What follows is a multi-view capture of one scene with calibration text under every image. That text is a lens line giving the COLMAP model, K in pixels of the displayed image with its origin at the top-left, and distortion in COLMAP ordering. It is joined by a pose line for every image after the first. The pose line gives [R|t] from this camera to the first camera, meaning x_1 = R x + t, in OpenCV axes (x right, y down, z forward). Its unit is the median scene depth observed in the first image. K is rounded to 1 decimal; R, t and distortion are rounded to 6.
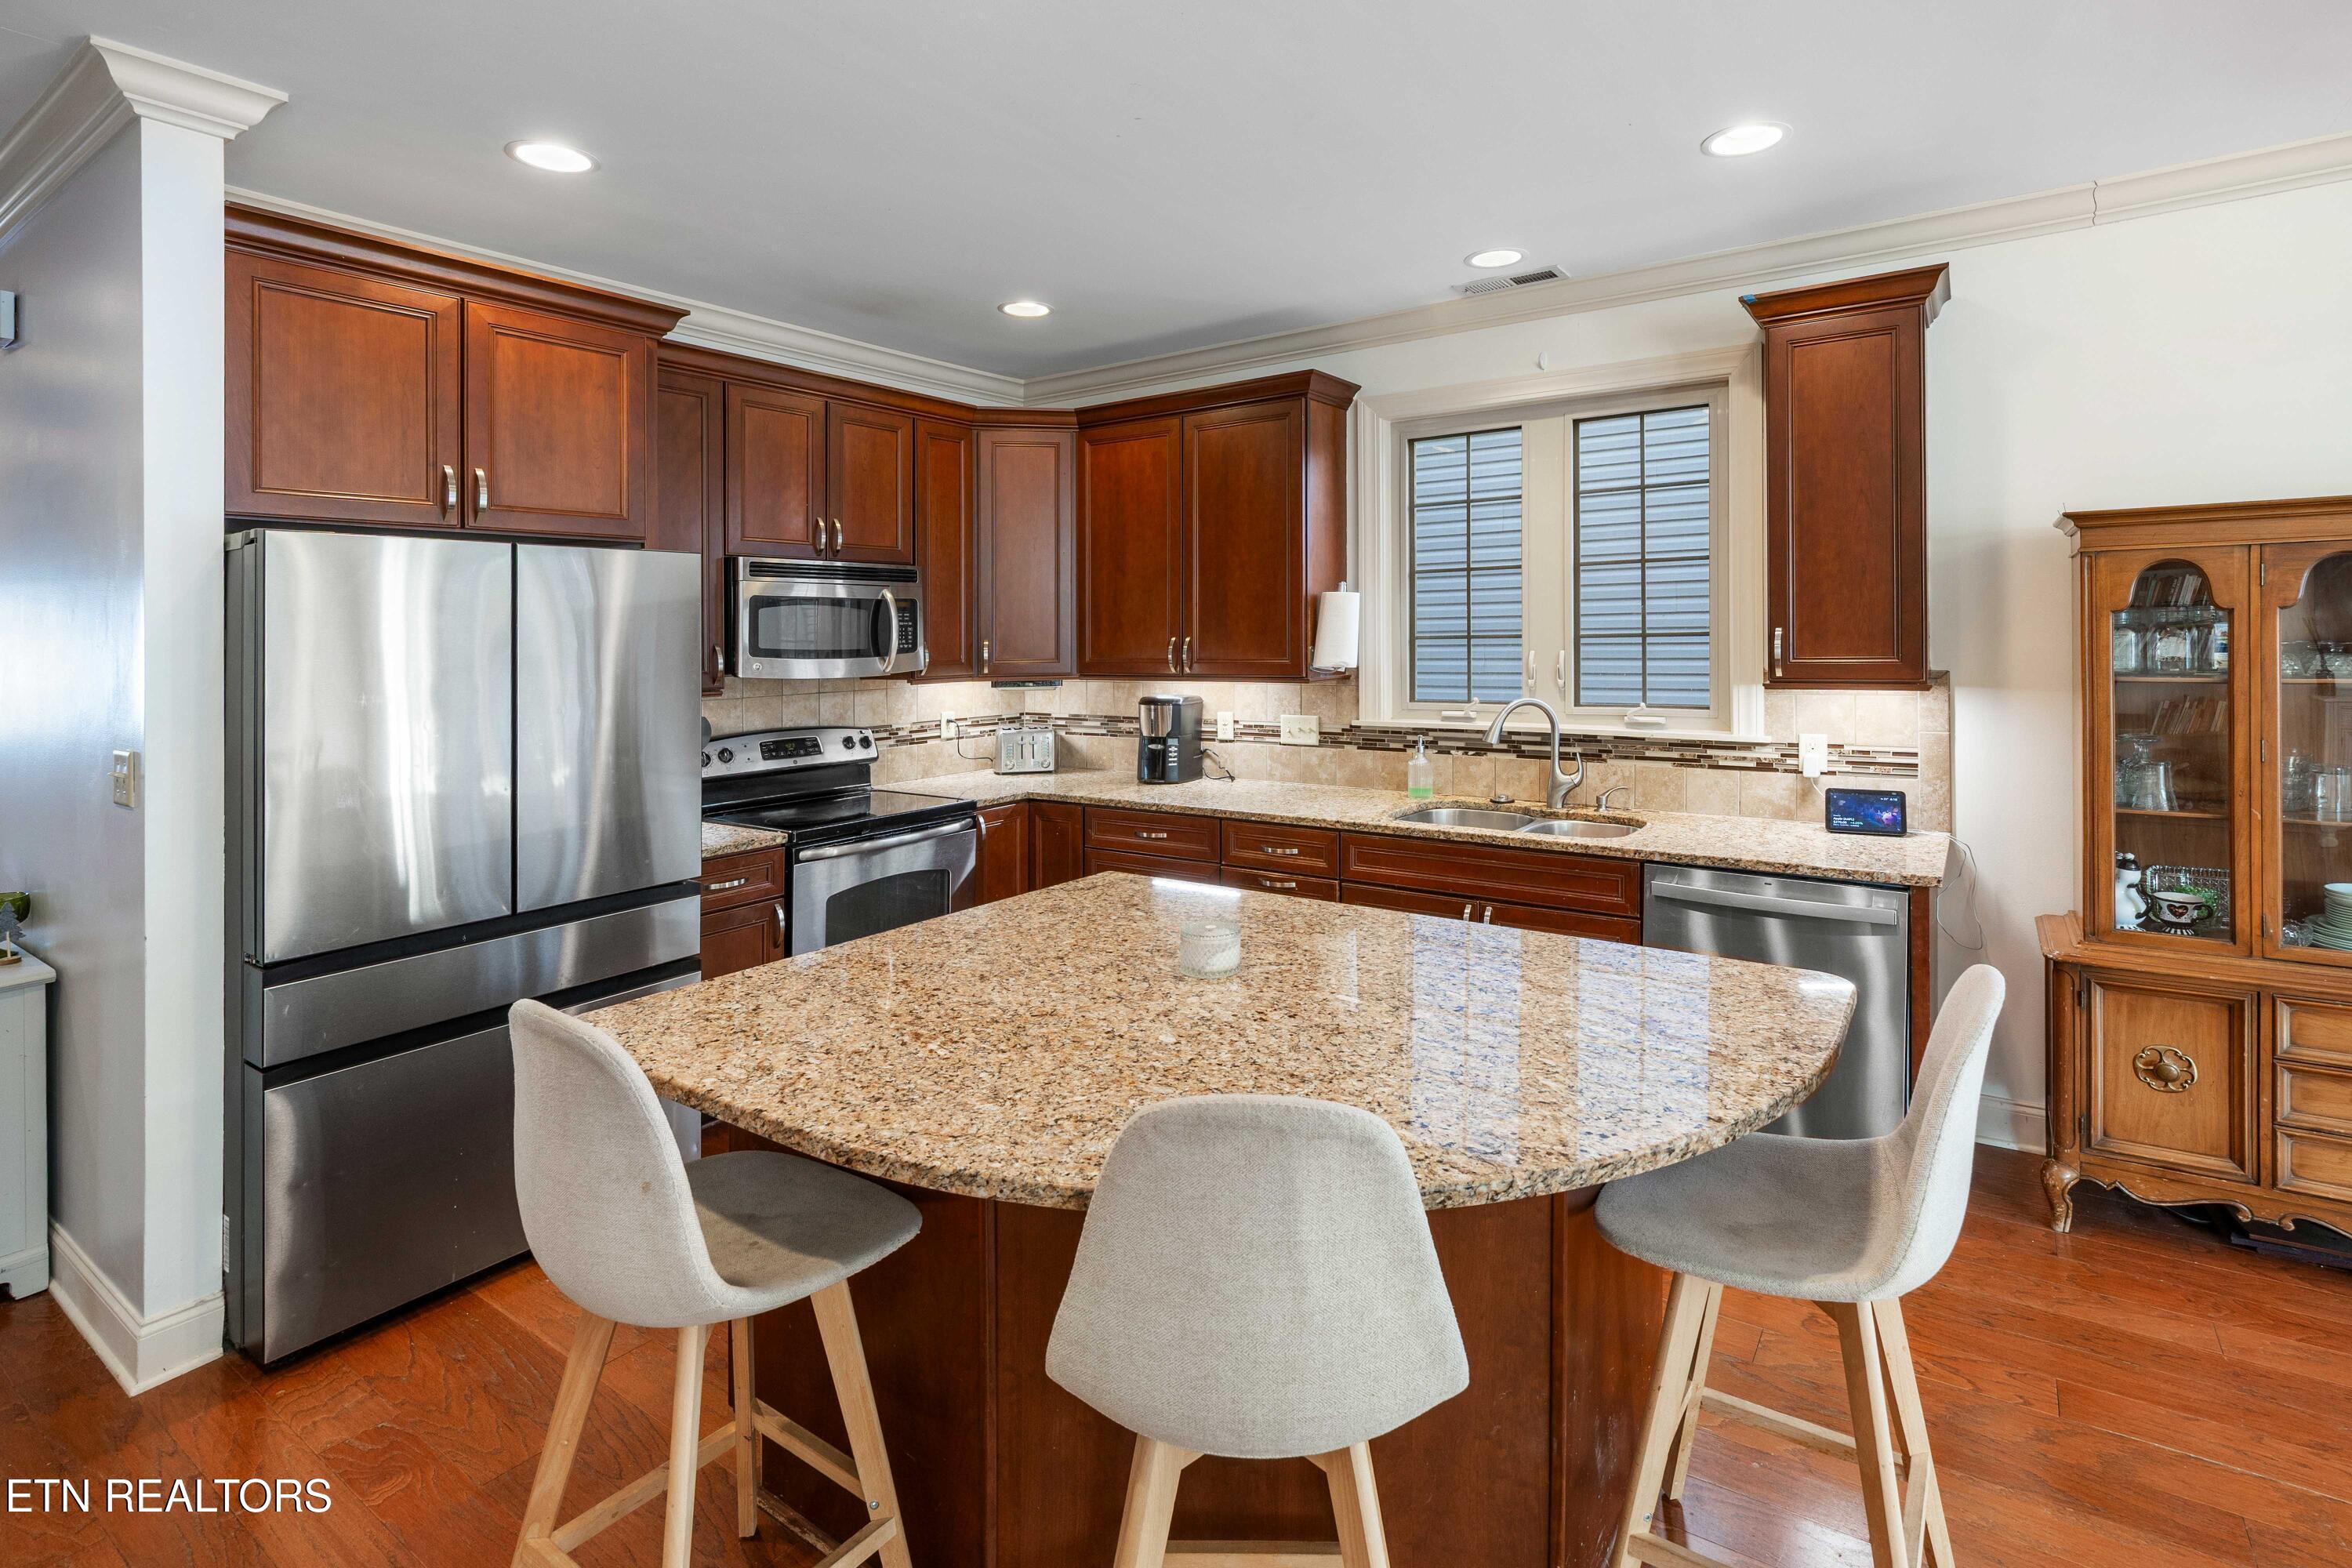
lens RADIAL K [[1076.9, 0, 1143.9], [0, 1076.9, 611.4], [0, 0, 1]] dist [-0.003185, -0.000561]
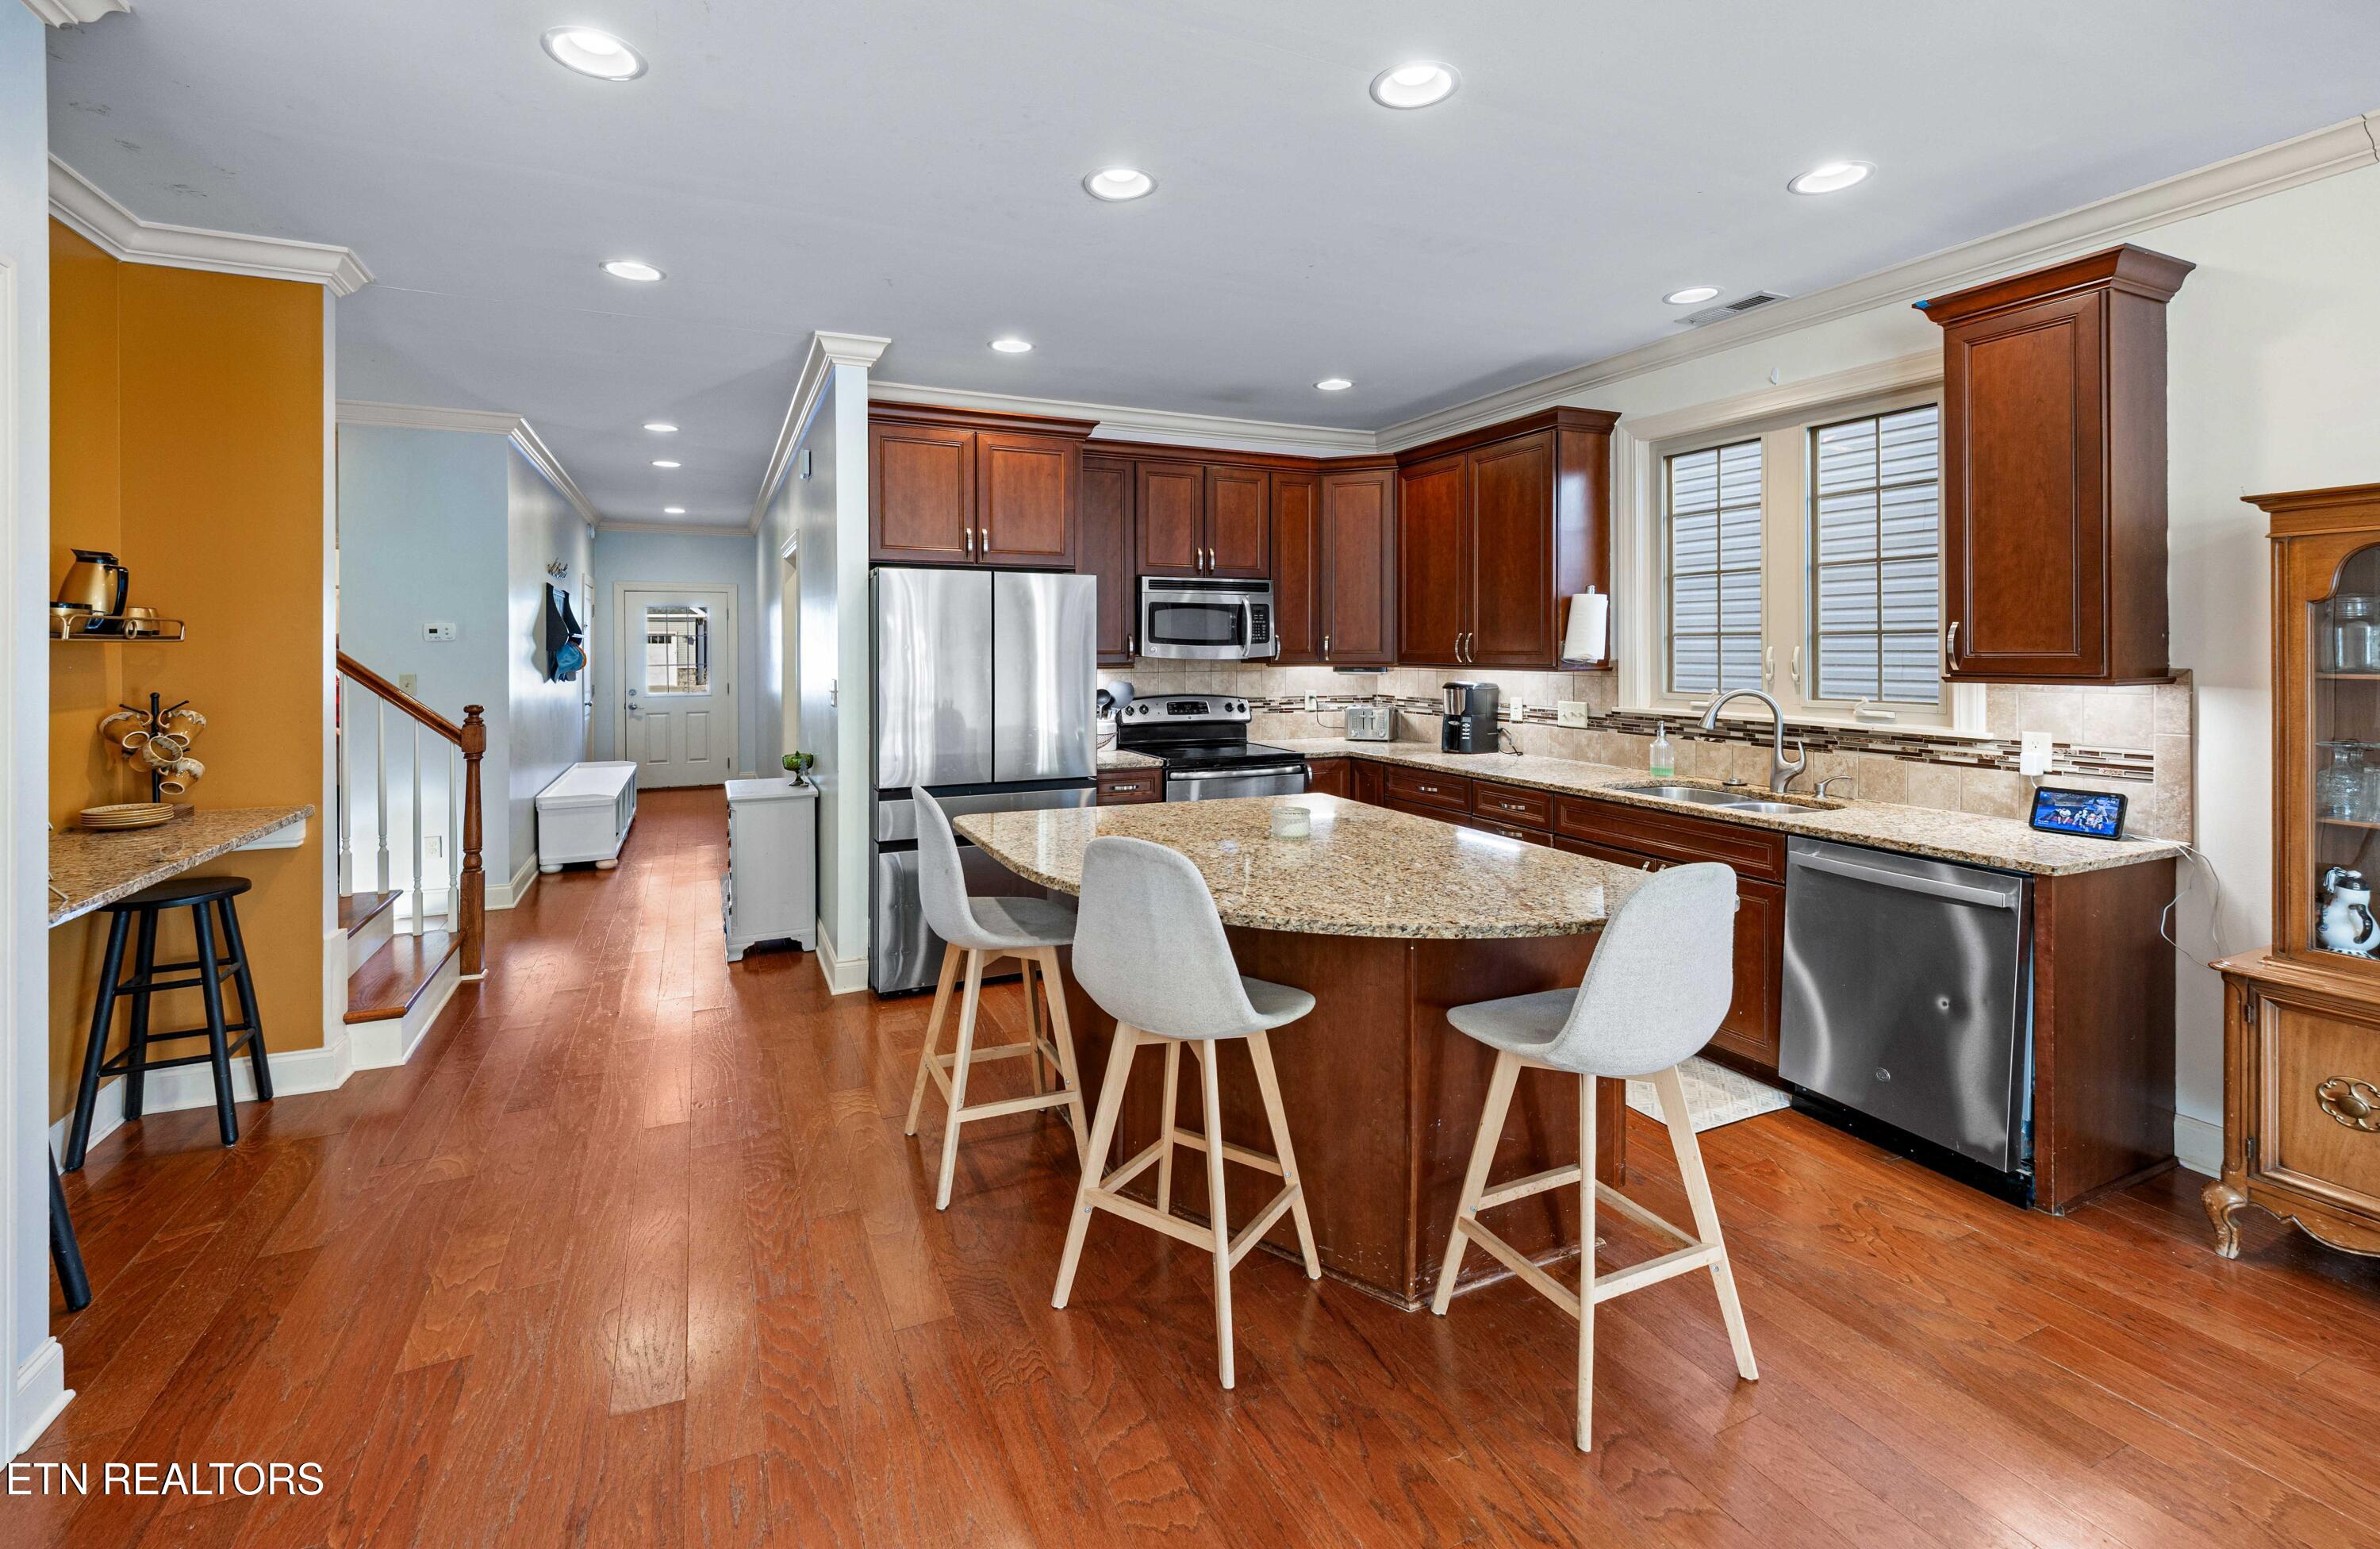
lens RADIAL K [[960.1, 0, 1095.1], [0, 960.1, 642.7], [0, 0, 1]] dist [-0.000703, -0.000879]
pose [[0.835333, 0.014560, -0.549551, 0.361387], [-0.002979, 0.999754, 0.021959, 0.014991], [0.549736, -0.016706, 0.835171, -0.187560]]
